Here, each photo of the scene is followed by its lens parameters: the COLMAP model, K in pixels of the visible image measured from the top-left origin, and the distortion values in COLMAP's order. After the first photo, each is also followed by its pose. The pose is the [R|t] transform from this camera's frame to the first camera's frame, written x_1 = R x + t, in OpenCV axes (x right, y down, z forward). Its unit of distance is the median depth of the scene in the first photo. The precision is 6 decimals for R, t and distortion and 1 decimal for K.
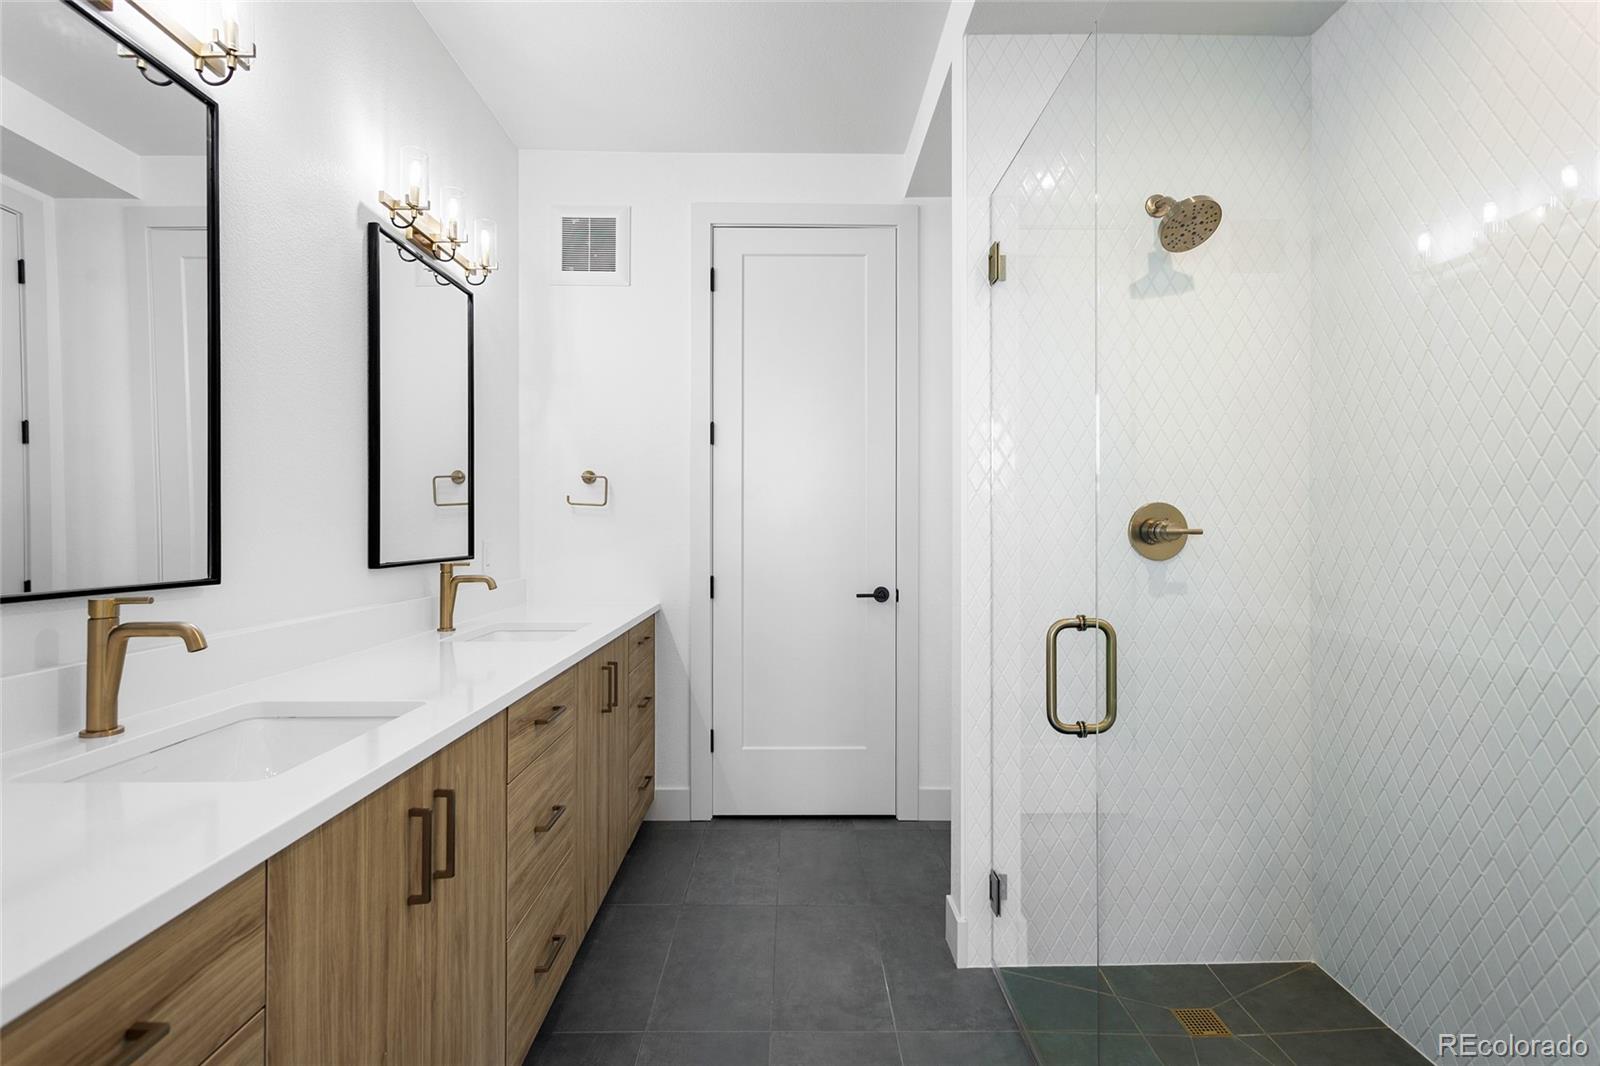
lens RADIAL K [[755.7, 0, 800.1], [0, 755.7, 525.6], [0, 0, 1]] dist [0.000076, 0.002715]
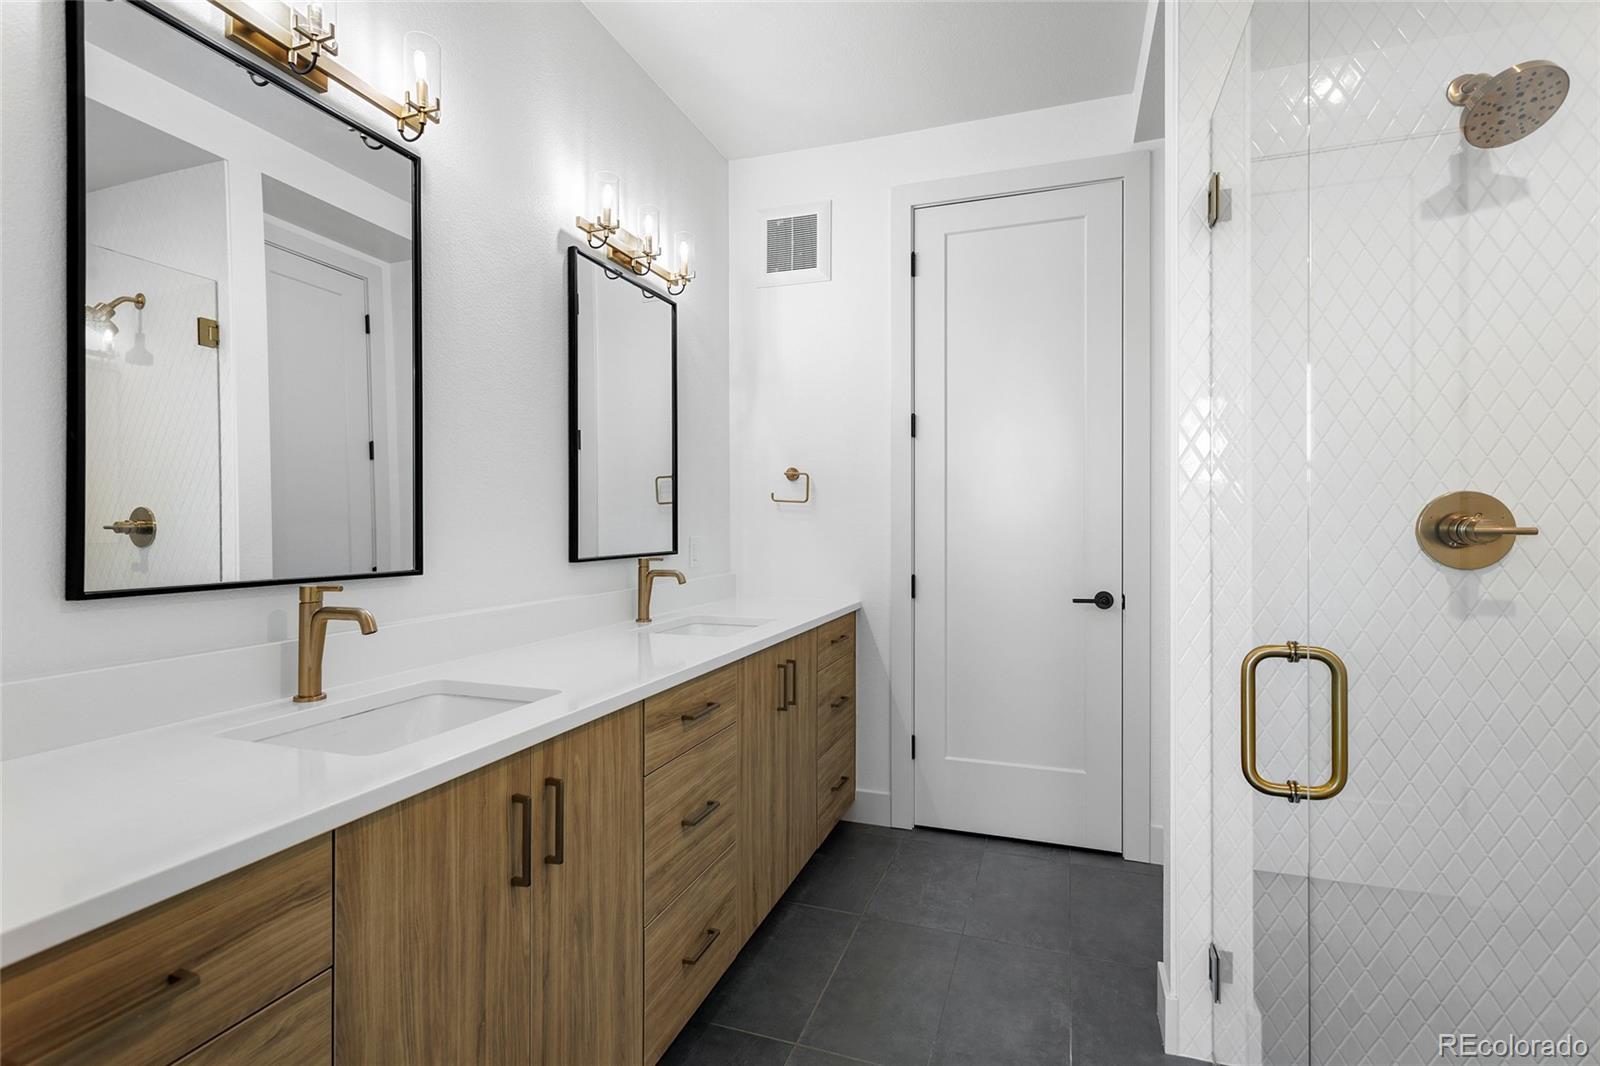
lens RADIAL K [[755.7, 0, 799.0], [0, 755.7, 523.7], [0, 0, 1]] dist [0.000076, 0.002715]
pose [[0.939560, -0.000190, -0.342386, 0.115856], [0.001620, 0.999991, 0.003889, -0.002796], [0.342382, -0.004208, 0.939552, 0.080287]]
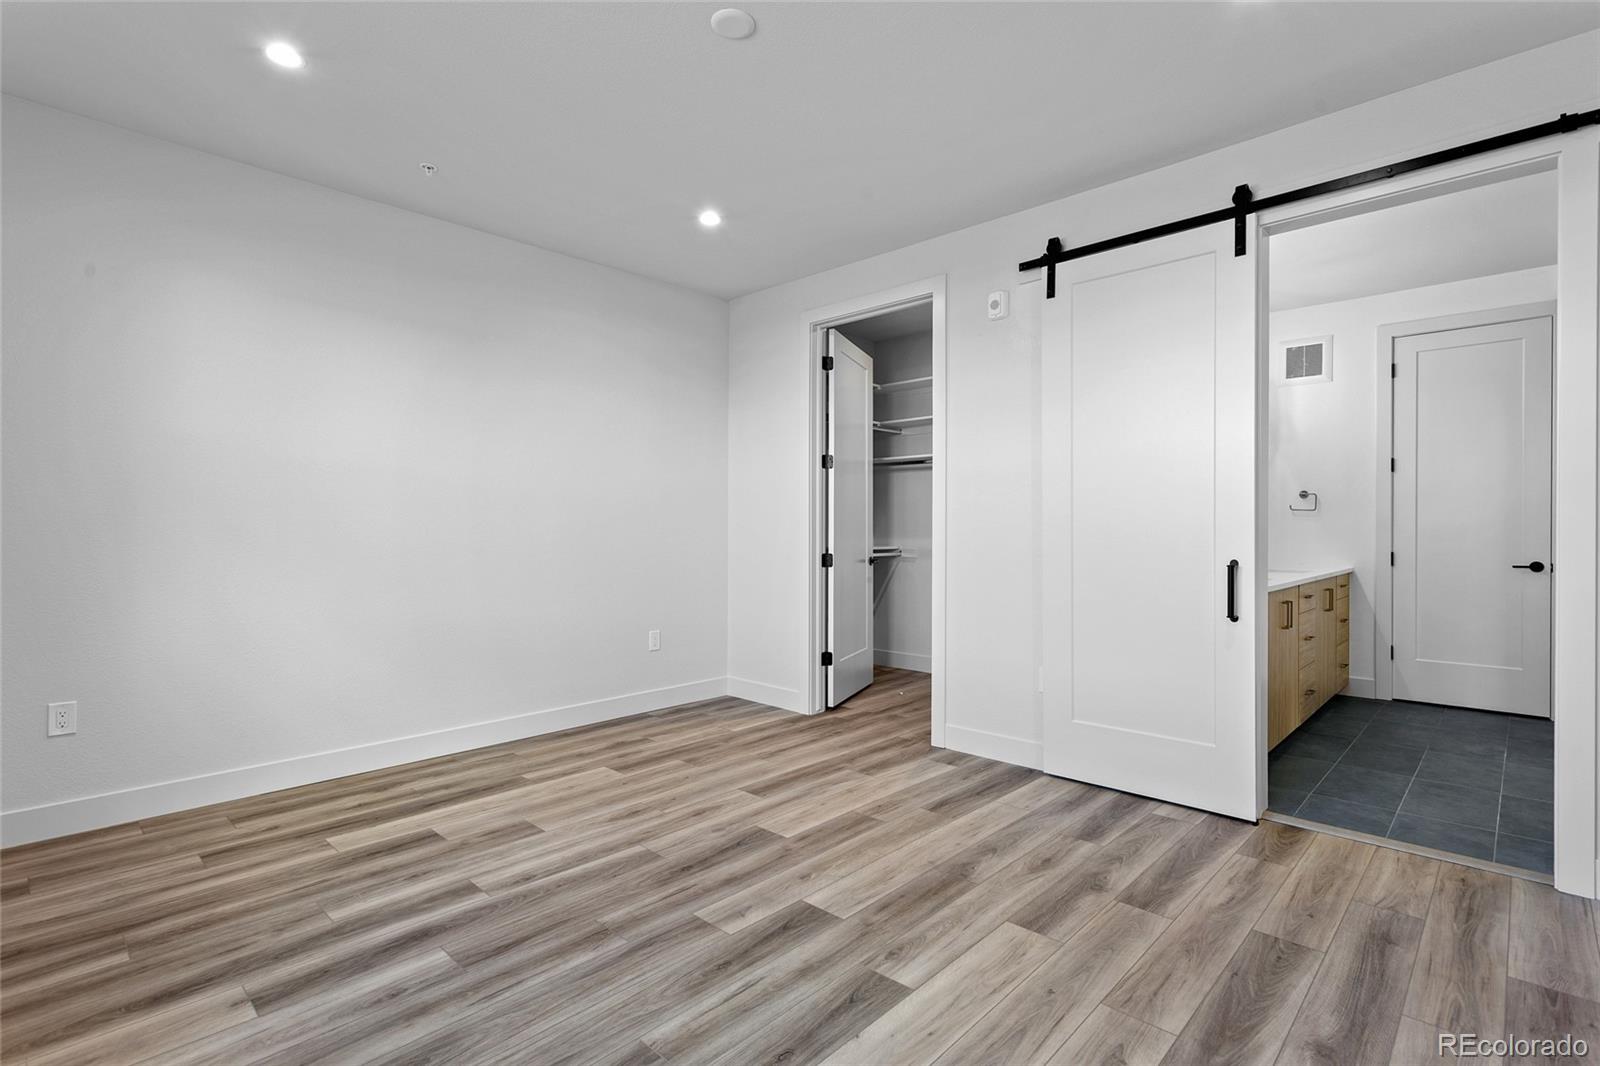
lens RADIAL K [[755.7, 0, 804.2], [0, 755.7, 534.2], [0, 0, 1]] dist [0.000076, 0.002715]
pose [[0.710235, 0.003159, -0.703957, 0.203723], [0.005877, 0.999928, 0.010417, 0.005162], [0.703940, -0.011536, 0.710166, -1.633250]]
